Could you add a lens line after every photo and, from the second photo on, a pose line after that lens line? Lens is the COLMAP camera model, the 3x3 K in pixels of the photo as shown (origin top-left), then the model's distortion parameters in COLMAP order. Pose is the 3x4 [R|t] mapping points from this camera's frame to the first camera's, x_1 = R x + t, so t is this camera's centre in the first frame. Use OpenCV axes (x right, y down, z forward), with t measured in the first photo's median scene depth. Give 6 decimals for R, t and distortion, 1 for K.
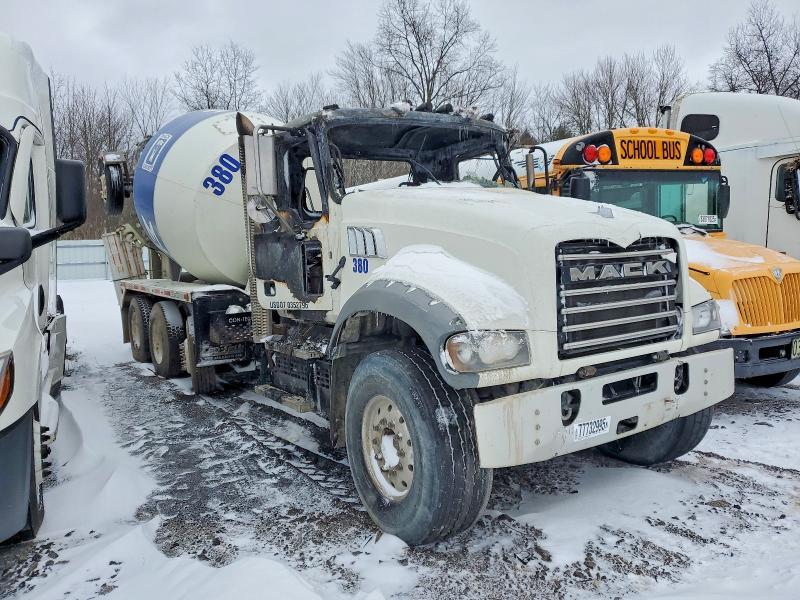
lens RADIAL K [[607.0, 0, 400.0], [0, 607.0, 300.0], [0, 0, 1]] dist [0.037502, -0.002353]
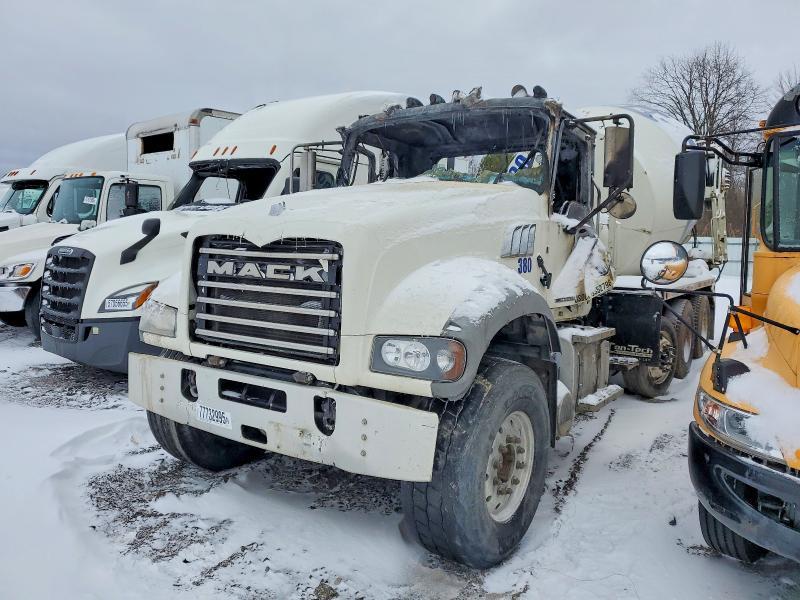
lens RADIAL K [[607.0, 0, 400.0], [0, 607.0, 300.0], [0, 0, 1]] dist [0.037502, -0.002353]
pose [[0.387017, 0.130370, -0.912810, 1.295524], [-0.124192, 0.988304, 0.088497, -0.112216], [0.913671, 0.079114, 0.398681, 0.814672]]
